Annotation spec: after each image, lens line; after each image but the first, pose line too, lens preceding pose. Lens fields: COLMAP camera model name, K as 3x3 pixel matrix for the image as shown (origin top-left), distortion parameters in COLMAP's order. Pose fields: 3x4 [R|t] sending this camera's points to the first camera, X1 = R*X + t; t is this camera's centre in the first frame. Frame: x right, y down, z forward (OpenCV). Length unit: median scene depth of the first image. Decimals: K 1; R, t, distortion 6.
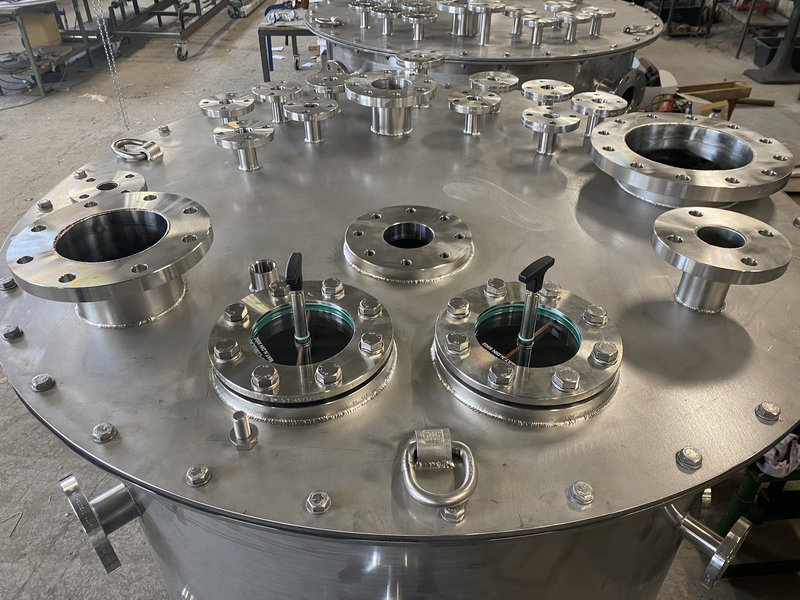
lens RADIAL K [[613.8, 0, 399.6], [0, 613.8, 303.6], [0, 0, 1]] dist [0.011308, -0.005581]
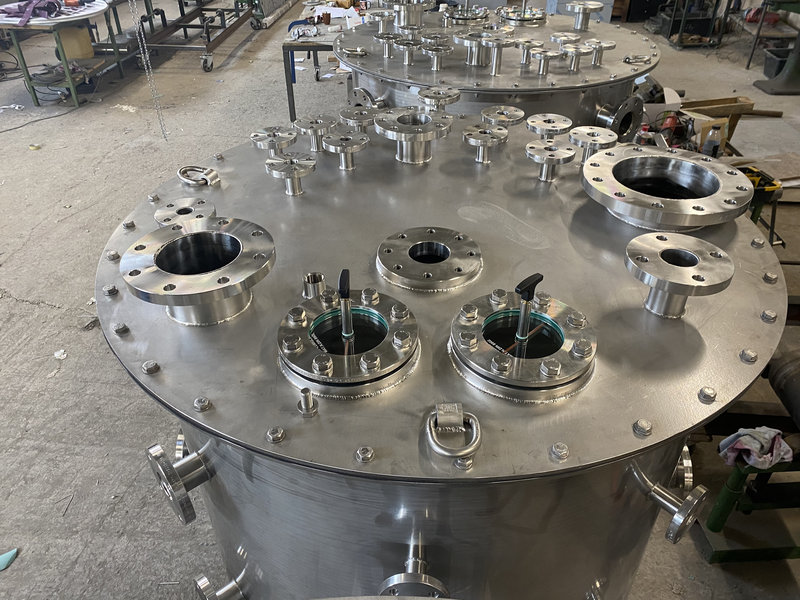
lens RADIAL K [[613.8, 0, 399.9], [0, 613.8, 296.1], [0, 0, 1]] dist [0.011308, -0.005581]
pose [[0.999728, 0.007411, -0.022108, -0.015444], [-0.007785, 0.999827, -0.016898, -0.003220], [0.021979, 0.017065, 0.999613, -0.208274]]
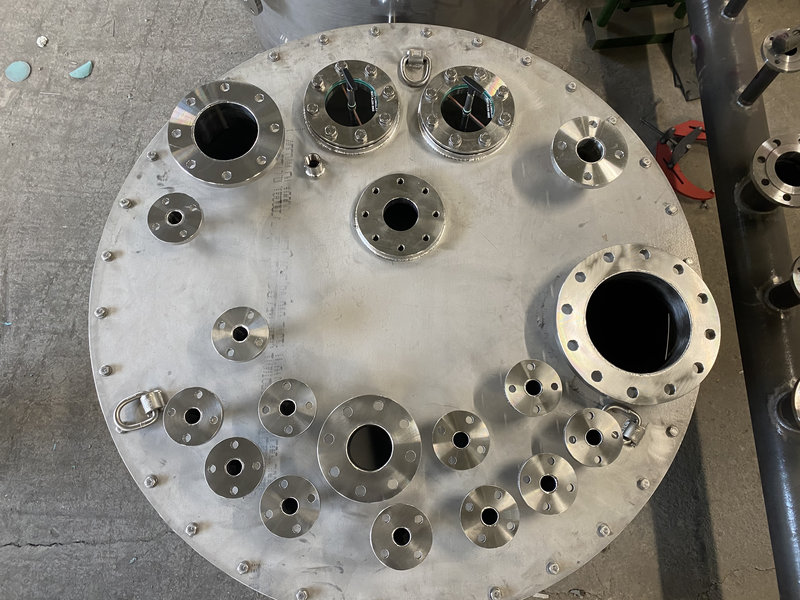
lens RADIAL K [[613.8, 0, 399.0], [0, 613.8, 300.6], [0, 0, 1]] dist [0.011308, -0.005581]
pose [[0.998785, -0.039486, 0.029495, -0.075212], [0.011380, 0.767036, 0.641504, -0.133234], [-0.047954, -0.640388, 0.766553, -1.127822]]
